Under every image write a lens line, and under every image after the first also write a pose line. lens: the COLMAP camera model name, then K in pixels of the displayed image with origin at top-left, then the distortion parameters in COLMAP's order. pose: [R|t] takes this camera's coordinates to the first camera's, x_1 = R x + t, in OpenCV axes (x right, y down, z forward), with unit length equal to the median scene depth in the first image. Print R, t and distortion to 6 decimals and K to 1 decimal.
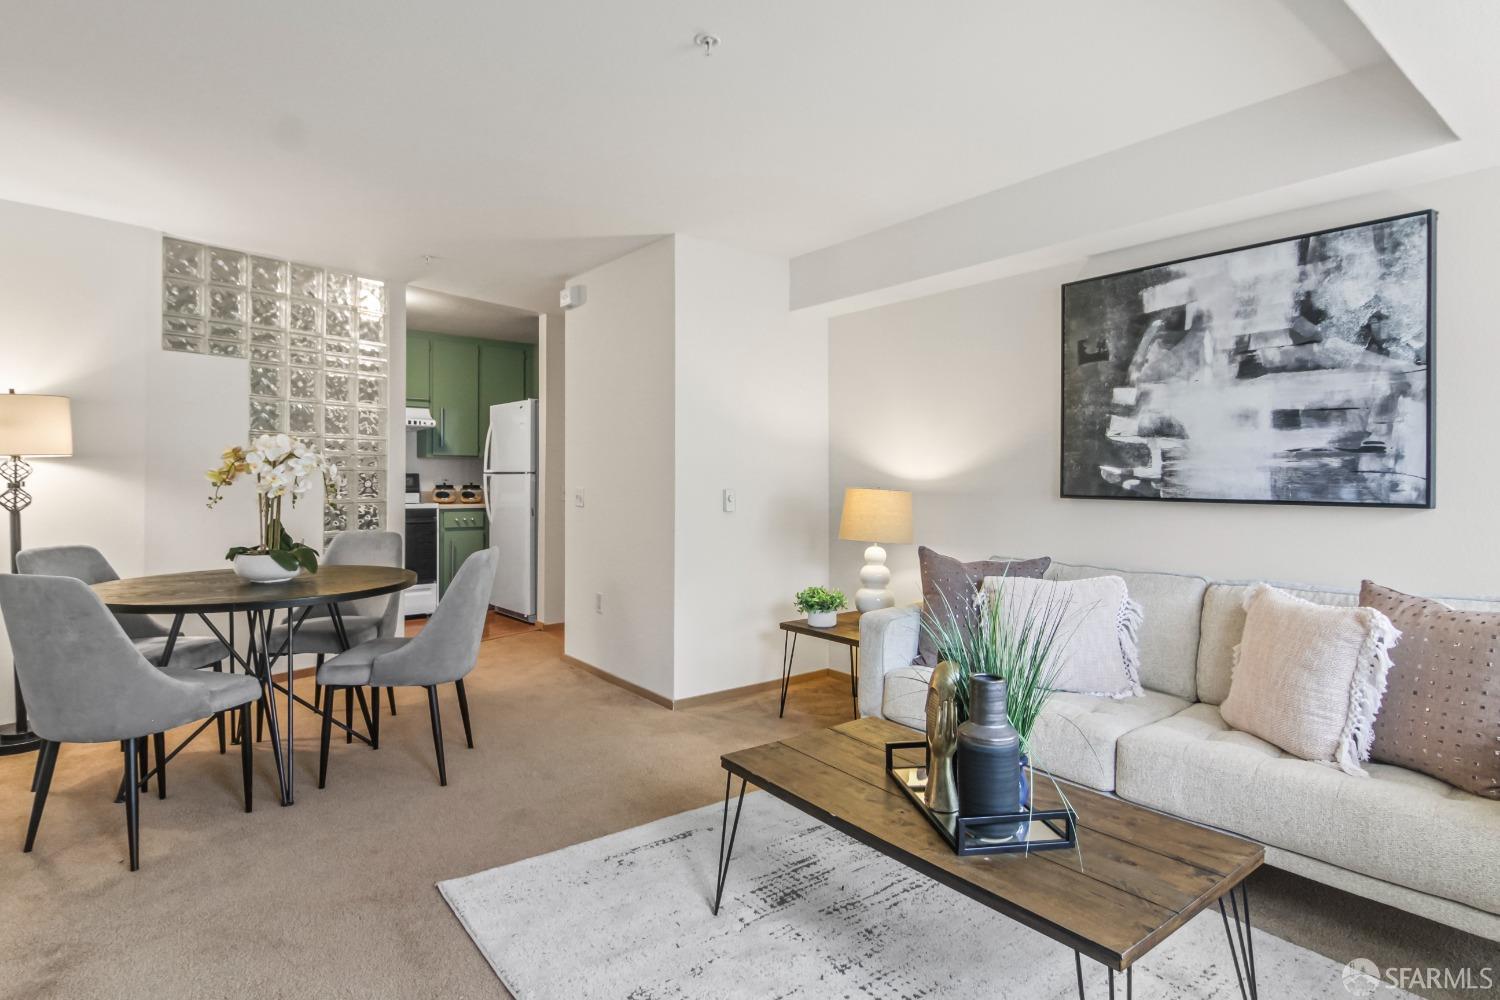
lens RADIAL K [[786.3, 0, 754.8], [0, 786.3, 483.2], [0, 0, 1]] dist [0.006530, 0.000045]
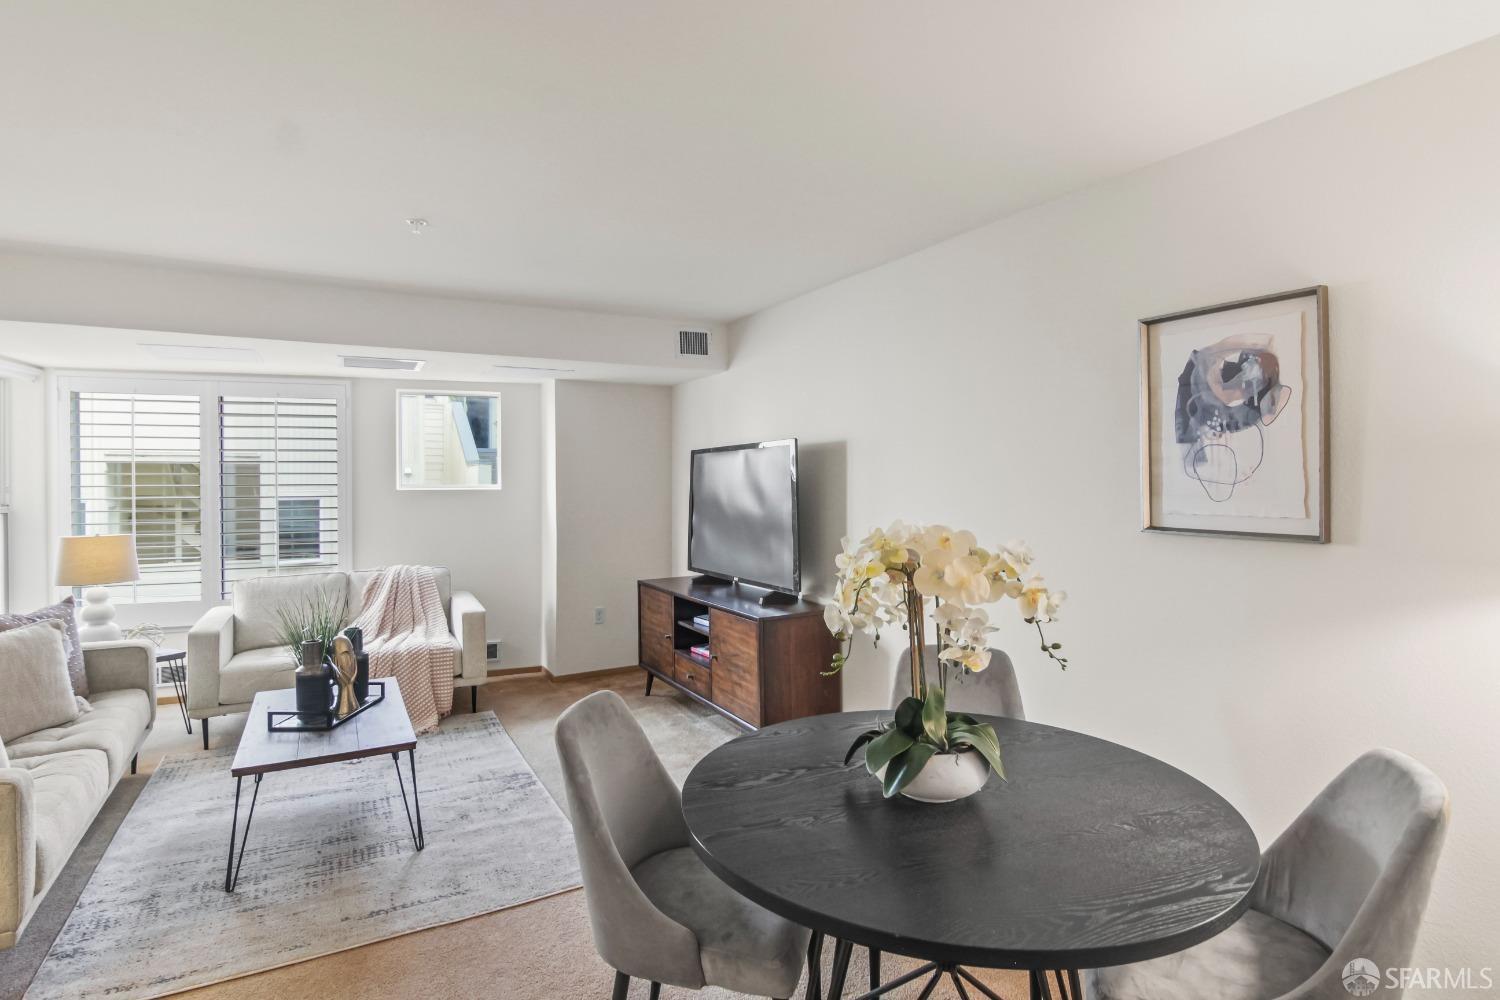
lens RADIAL K [[786.3, 0, 754.8], [0, 786.3, 483.2], [0, 0, 1]] dist [0.006530, 0.000045]
pose [[-0.985399, -0.003210, 0.170228, -0.379955], [0.000332, 0.999784, 0.020774, -0.062573], [-0.170258, 0.020527, -0.985186, 0.982260]]
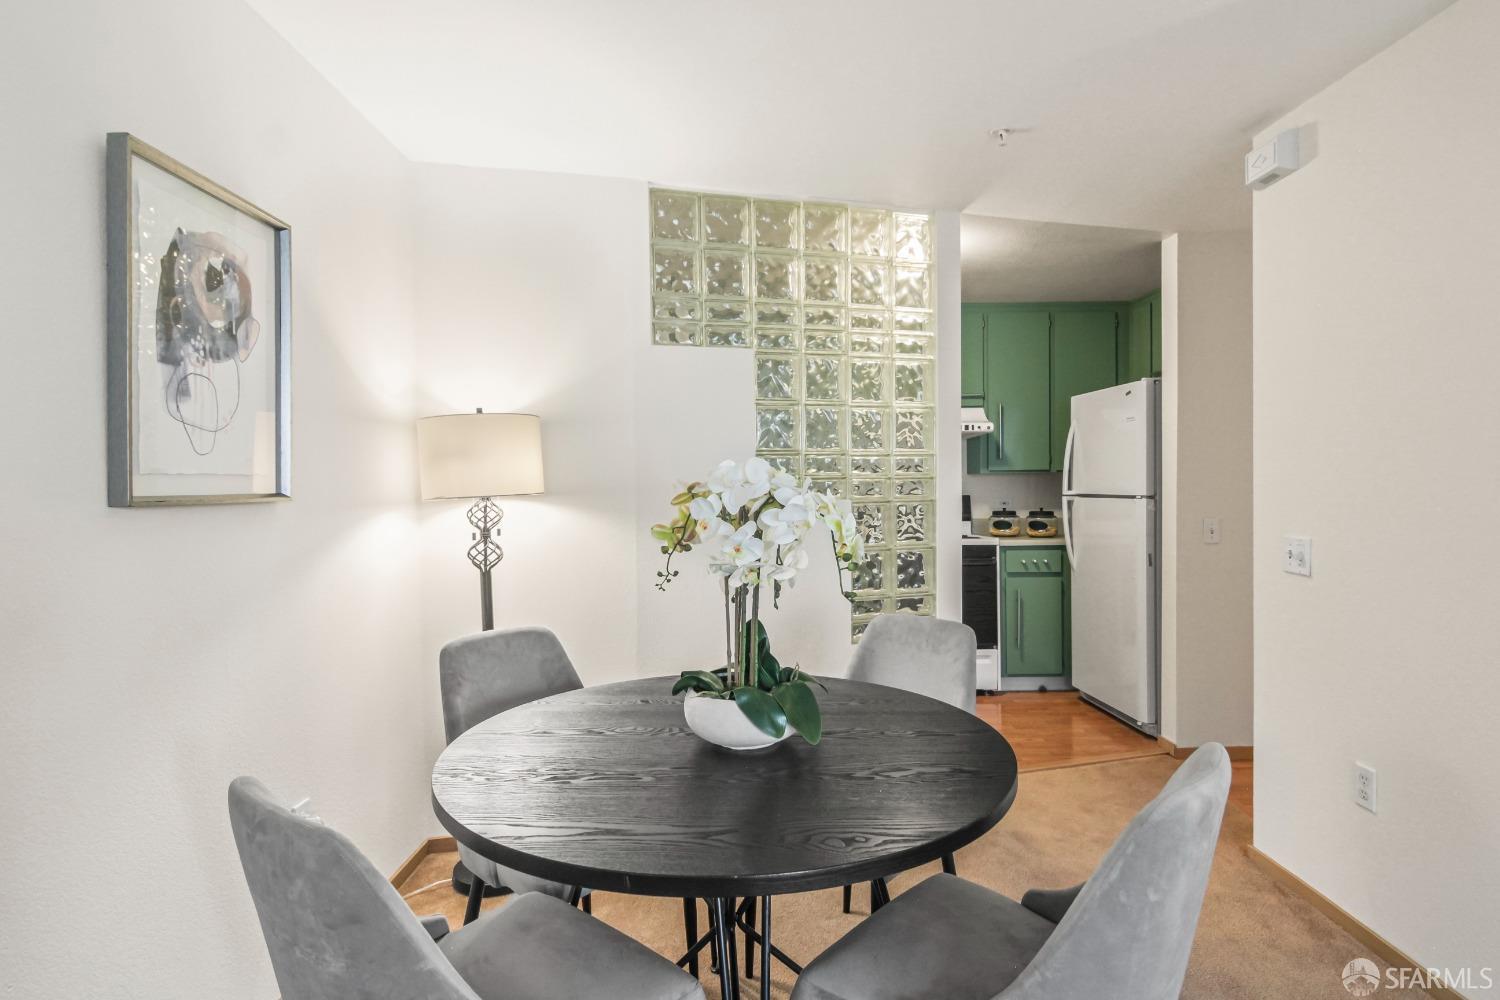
lens RADIAL K [[786.3, 0, 754.8], [0, 786.3, 483.2], [0, 0, 1]] dist [0.006530, 0.000045]
pose [[0.797753, -0.014183, -0.602818, -0.198959], [0.010468, 0.999898, -0.009673, -0.027252], [0.602894, 0.001406, 0.797820, 0.398974]]
